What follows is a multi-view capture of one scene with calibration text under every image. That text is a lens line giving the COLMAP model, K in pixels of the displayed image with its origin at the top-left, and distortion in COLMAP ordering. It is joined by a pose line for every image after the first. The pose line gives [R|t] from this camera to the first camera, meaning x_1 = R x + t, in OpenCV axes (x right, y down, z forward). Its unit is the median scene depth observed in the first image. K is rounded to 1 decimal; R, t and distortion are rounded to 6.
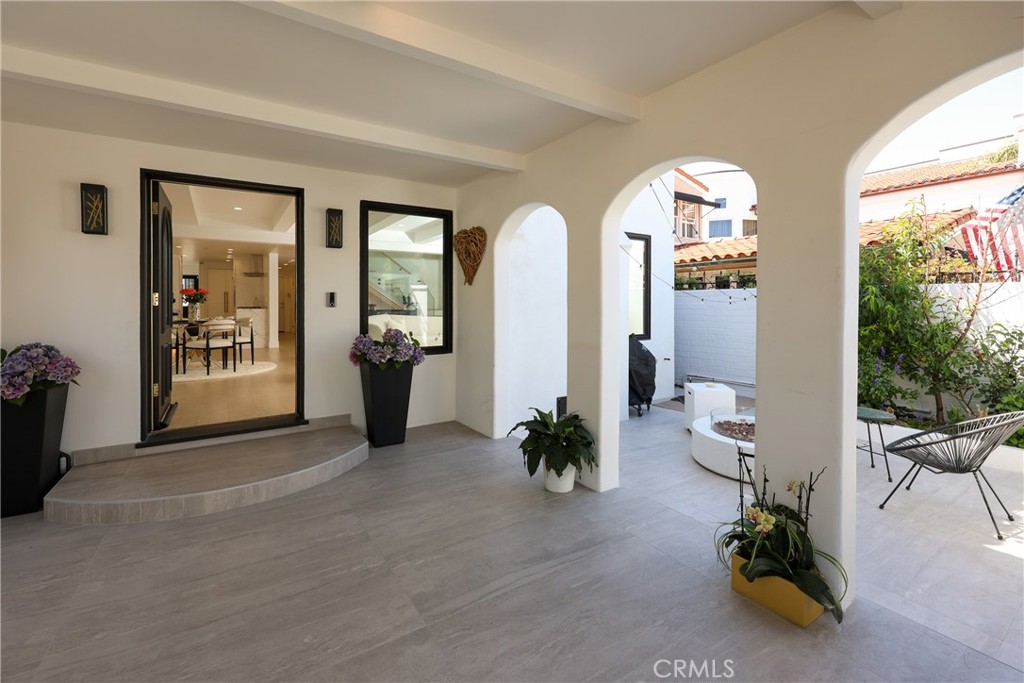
lens RADIAL K [[430.3, 0, 494.6], [0, 430.3, 306.0], [0, 0, 1]] dist [-0.002746, 0.000587]
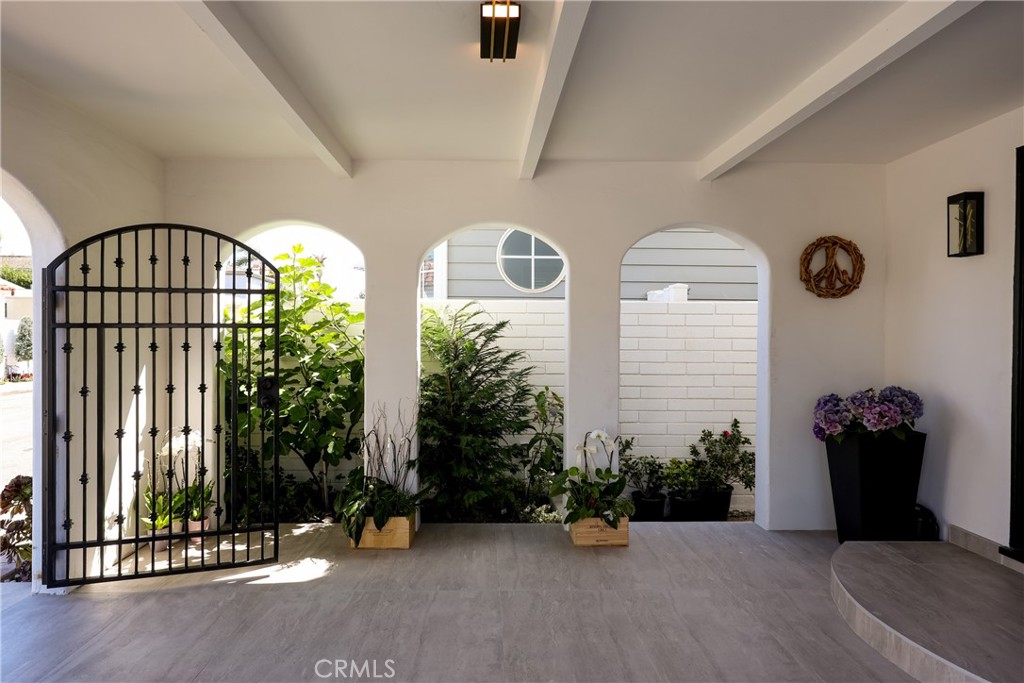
lens RADIAL K [[599.1, 0, 502.5], [0, 599.1, 338.1], [0, 0, 1]] dist [0.006626, -0.003573]
pose [[-0.513028, 0.000937, -0.858371, 0.438710], [-0.000138, 0.999999, 0.001174, -0.019010], [0.858372, 0.000721, -0.513028, 0.846468]]
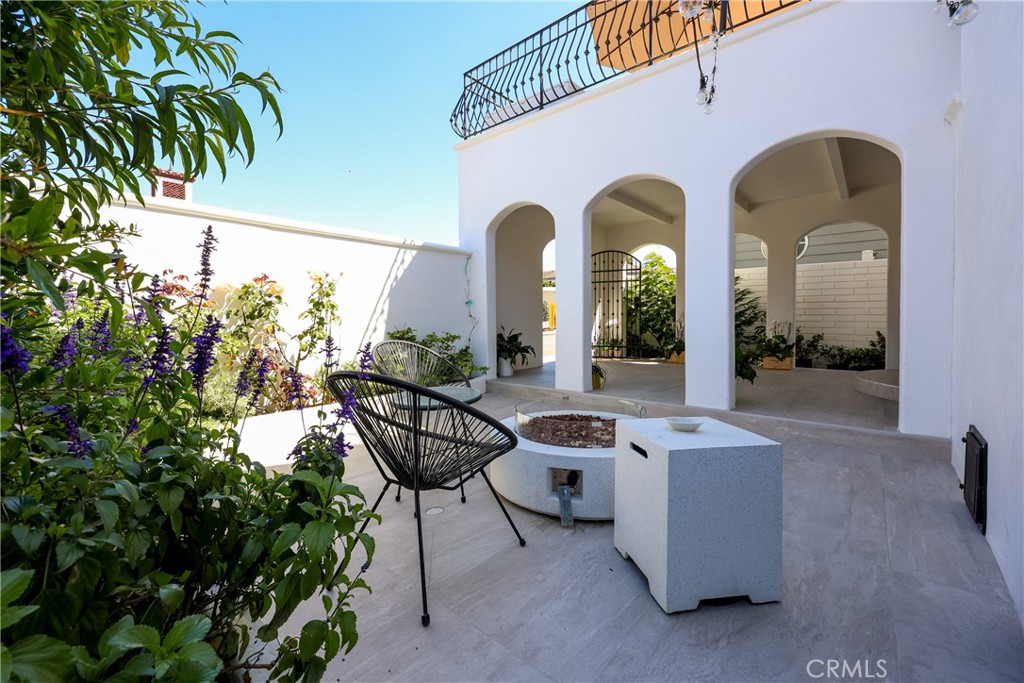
lens RADIAL K [[430.3, 0, 507.2], [0, 430.3, 337.7], [0, 0, 1]] dist [-0.002746, 0.000587]
pose [[-0.955047, 0.018514, -0.295876, 1.090114], [0.006739, 0.999146, 0.040768, 0.166852], [0.296378, 0.036941, -0.954356, 1.941506]]
